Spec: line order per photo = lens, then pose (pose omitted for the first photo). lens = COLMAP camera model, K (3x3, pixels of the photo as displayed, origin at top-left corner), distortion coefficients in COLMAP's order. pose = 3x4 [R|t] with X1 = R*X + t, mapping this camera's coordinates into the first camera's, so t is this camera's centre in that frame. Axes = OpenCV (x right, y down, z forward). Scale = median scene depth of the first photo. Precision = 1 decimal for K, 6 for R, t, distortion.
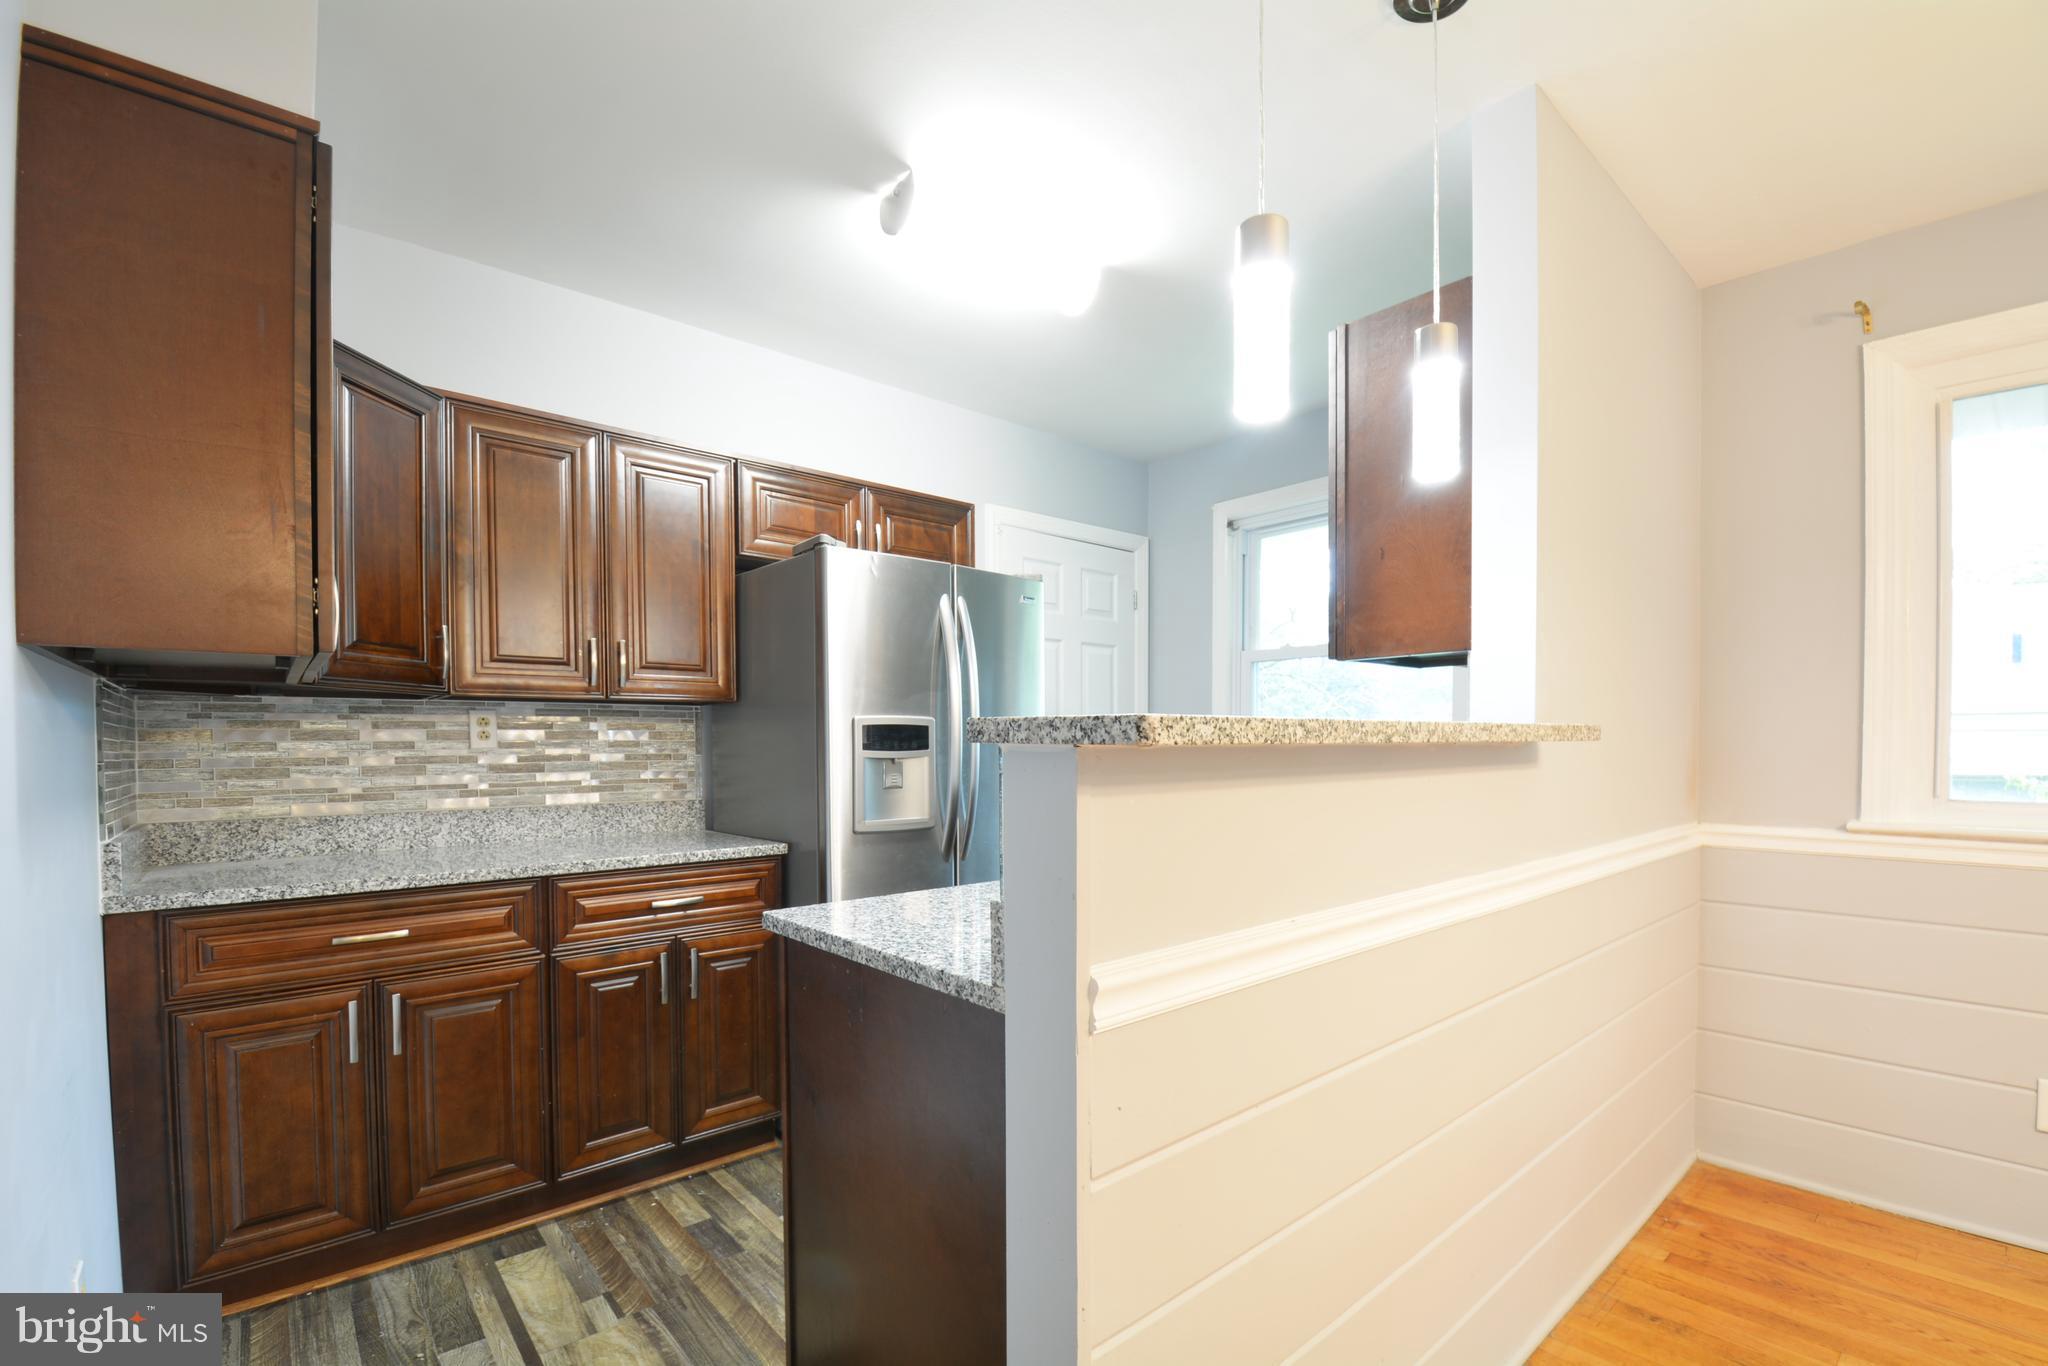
lens RADIAL K [[896.8, 0, 1048.4], [0, 896.8, 764.7], [0, 0, 1]] dist [0.004469, -0.014808]
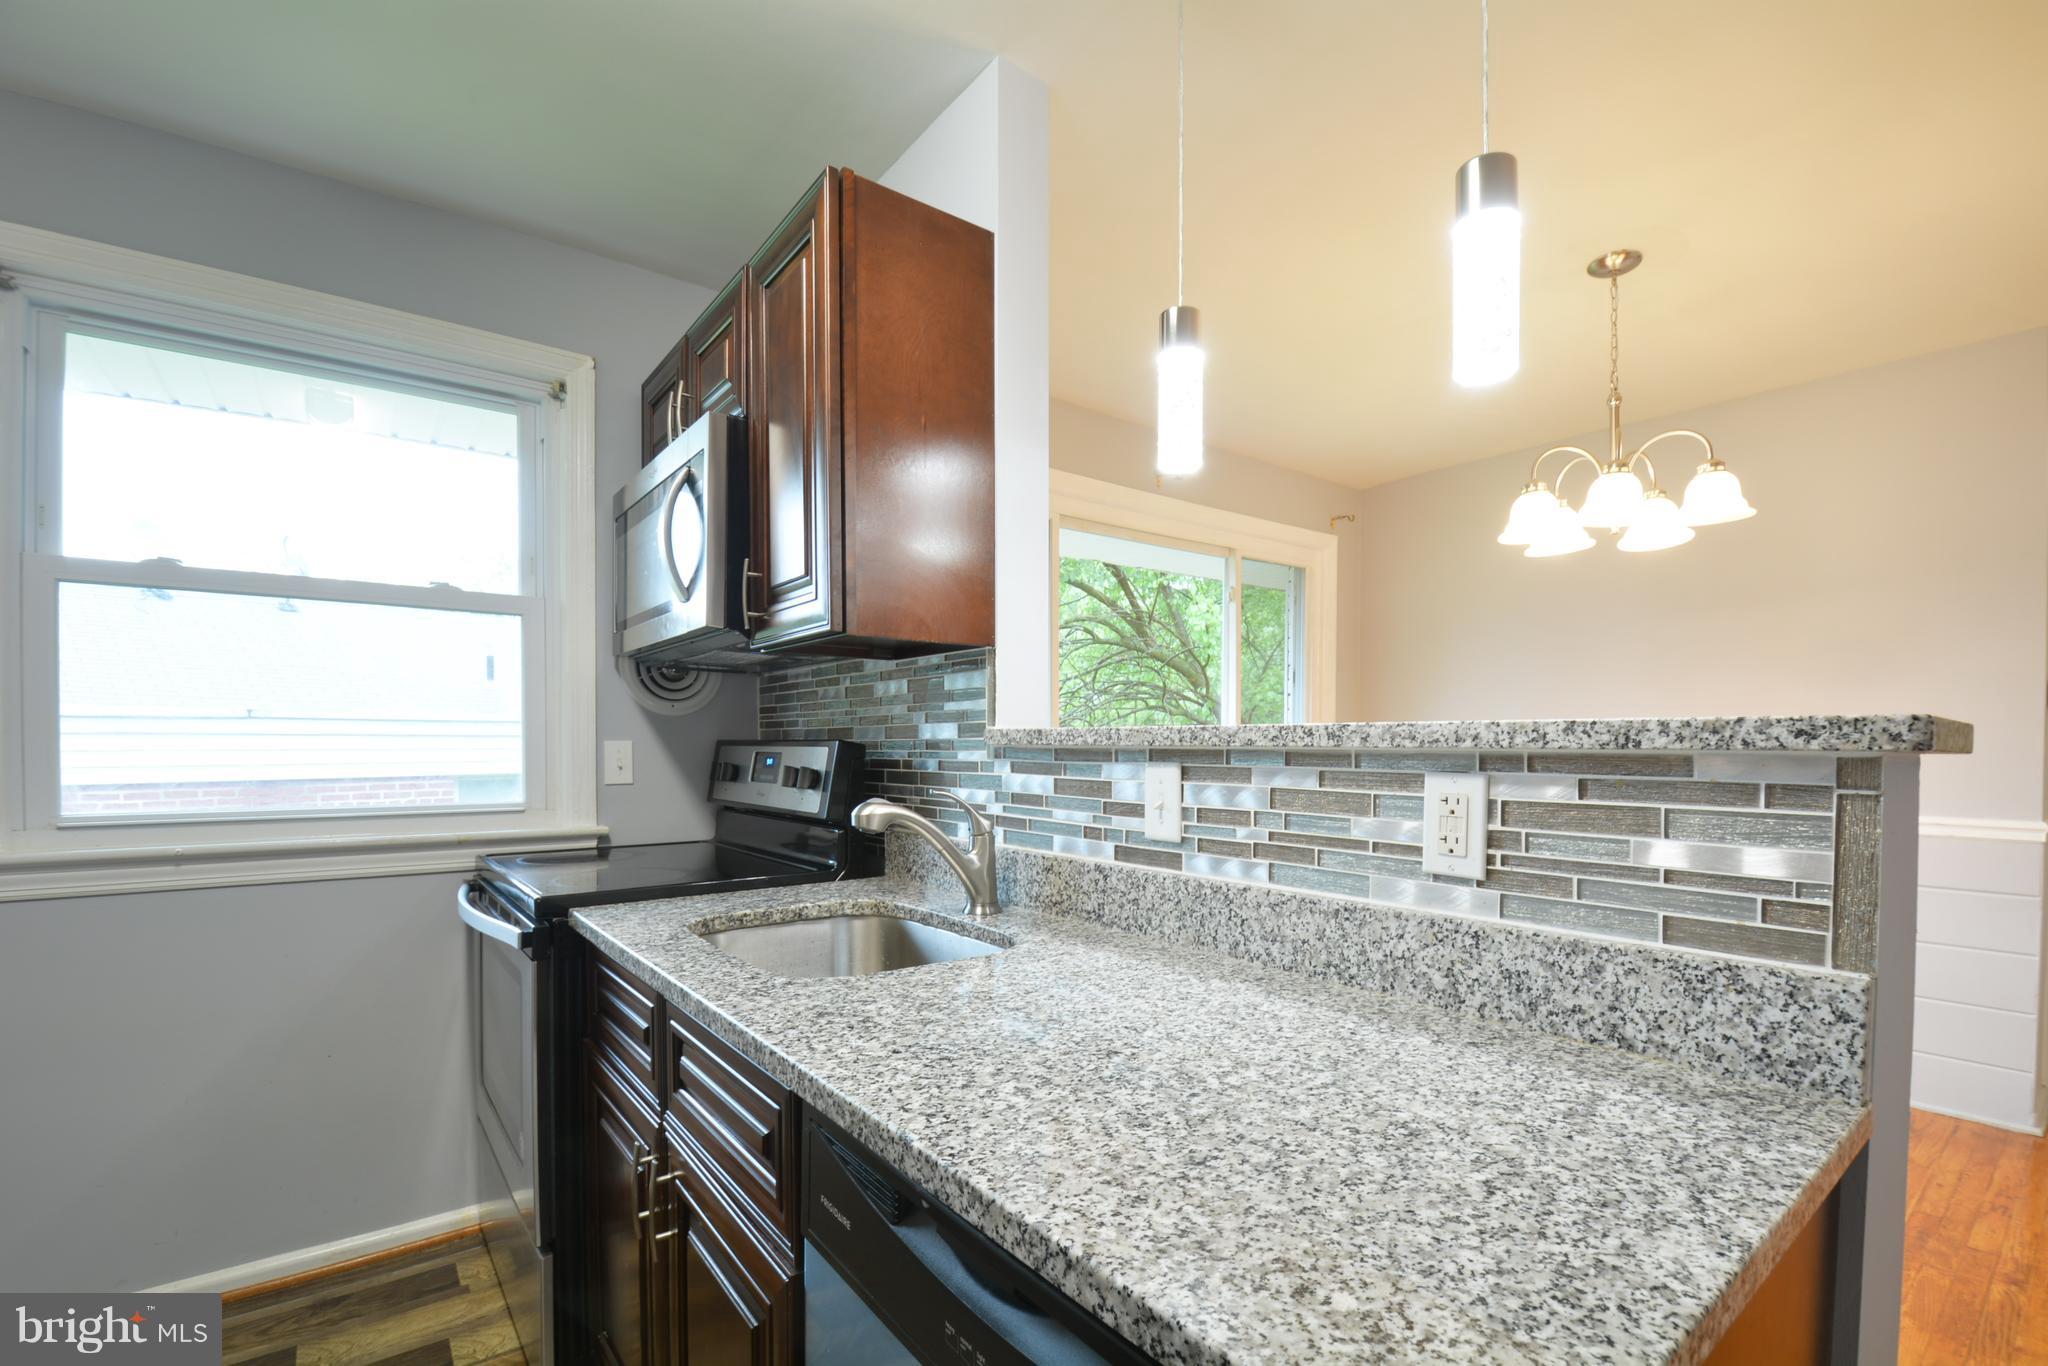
lens RADIAL K [[896.8, 0, 1047.1], [0, 896.8, 763.5], [0, 0, 1]] dist [0.004469, -0.014808]
pose [[0.054303, -0.017624, 0.998369, -0.321302], [0.022135, 0.999620, 0.016442, -0.017219], [-0.998279, 0.021206, 0.054673, 0.667085]]
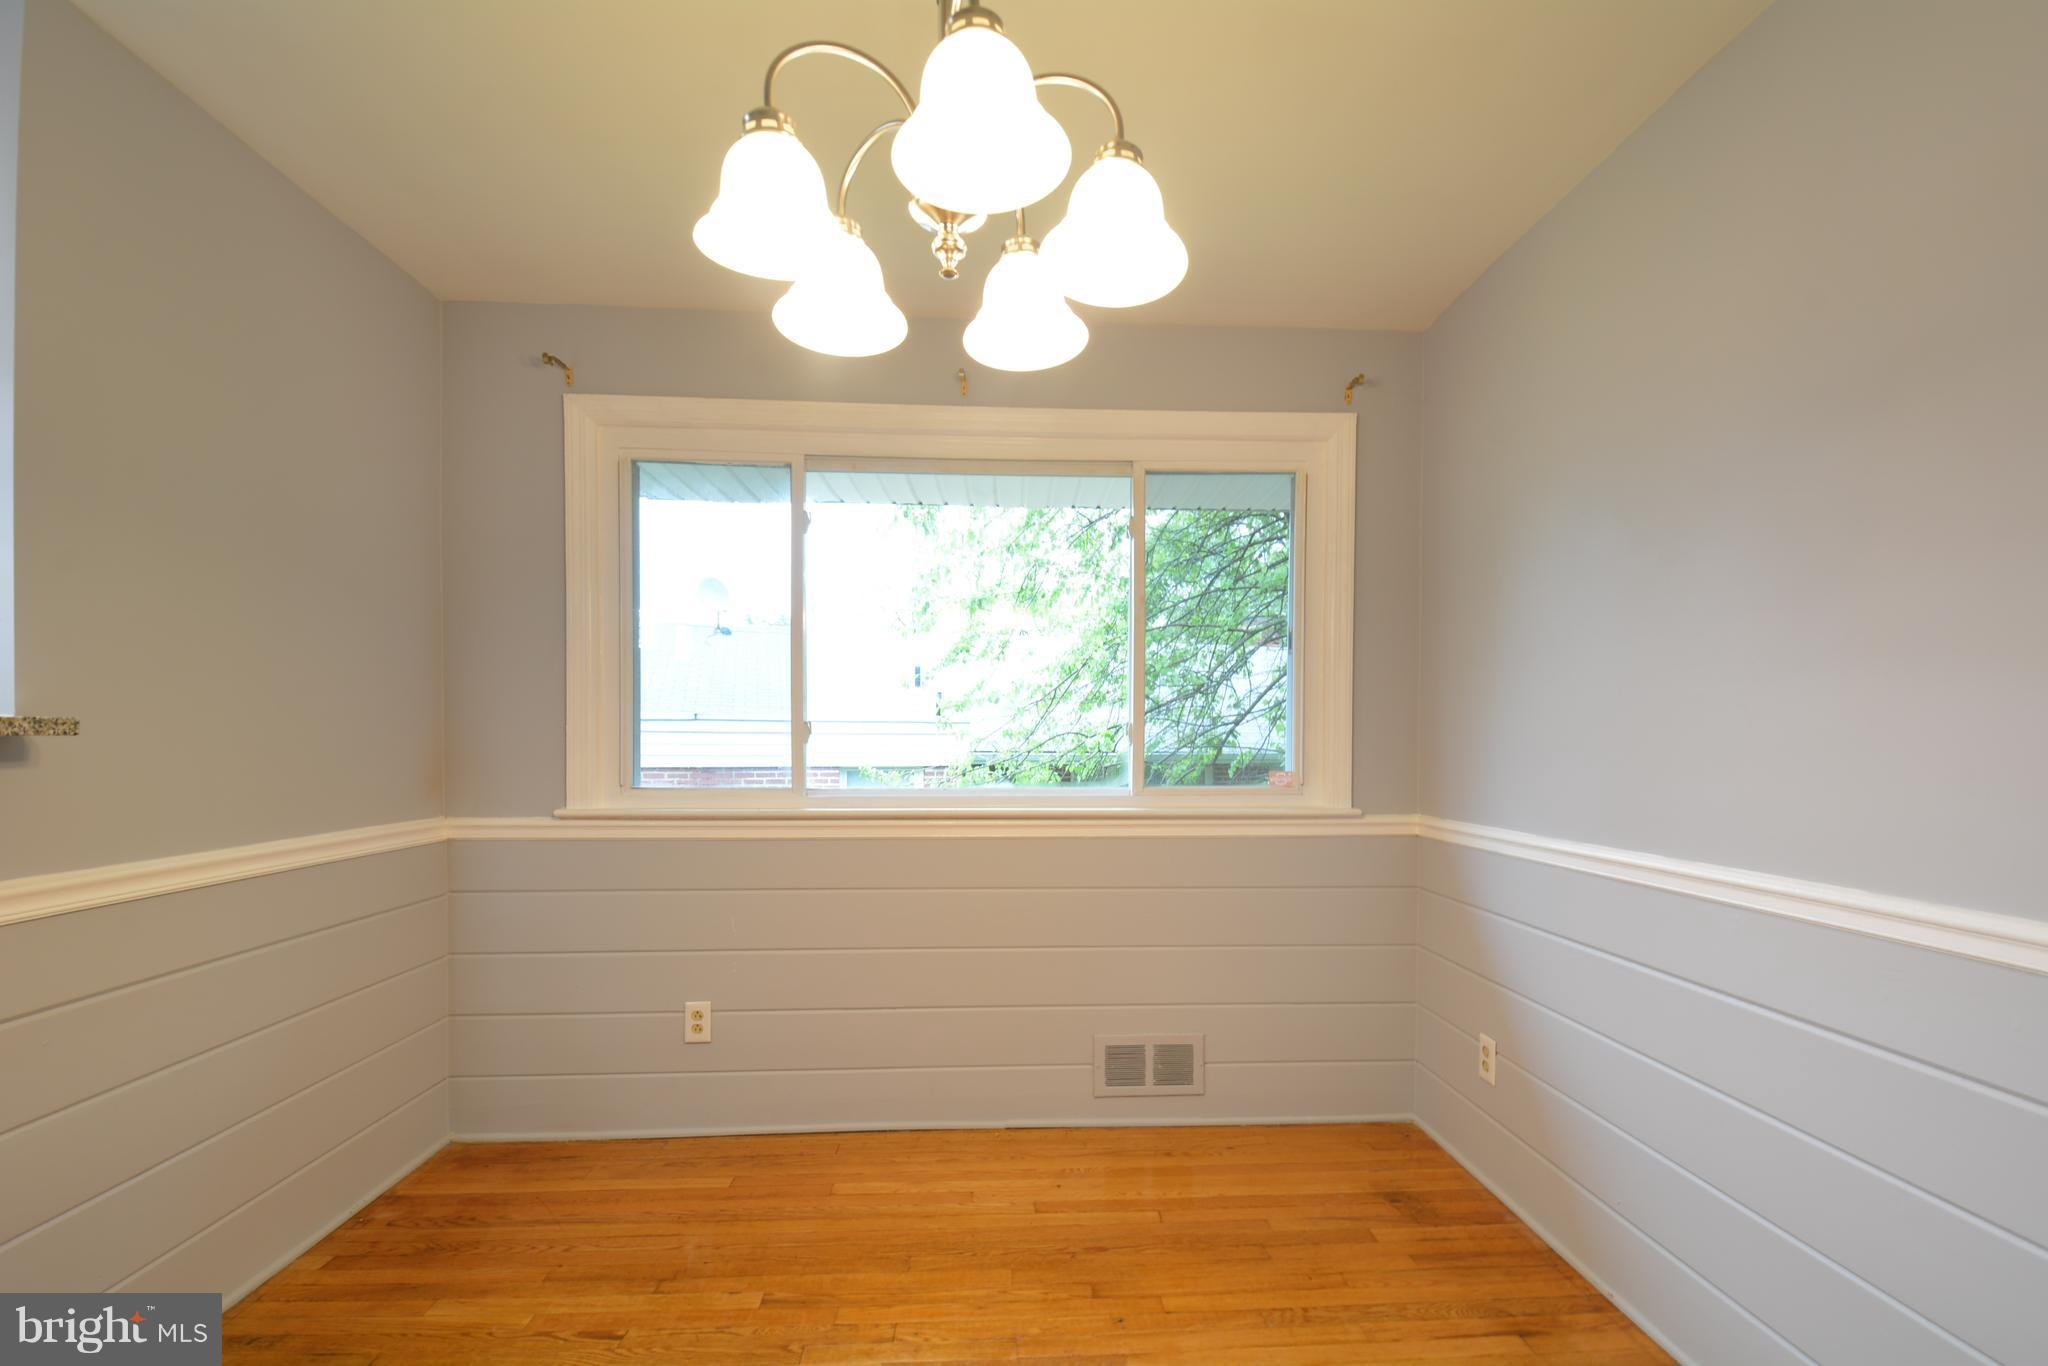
lens RADIAL K [[896.8, 0, 1048.2], [0, 896.8, 766.8], [0, 0, 1]] dist [0.004469, -0.014808]
pose [[0.616130, -0.013145, 0.787535, 0.349946], [0.008738, 0.999913, 0.009854, 0.002592], [-0.787596, 0.000810, 0.616191, -0.190673]]
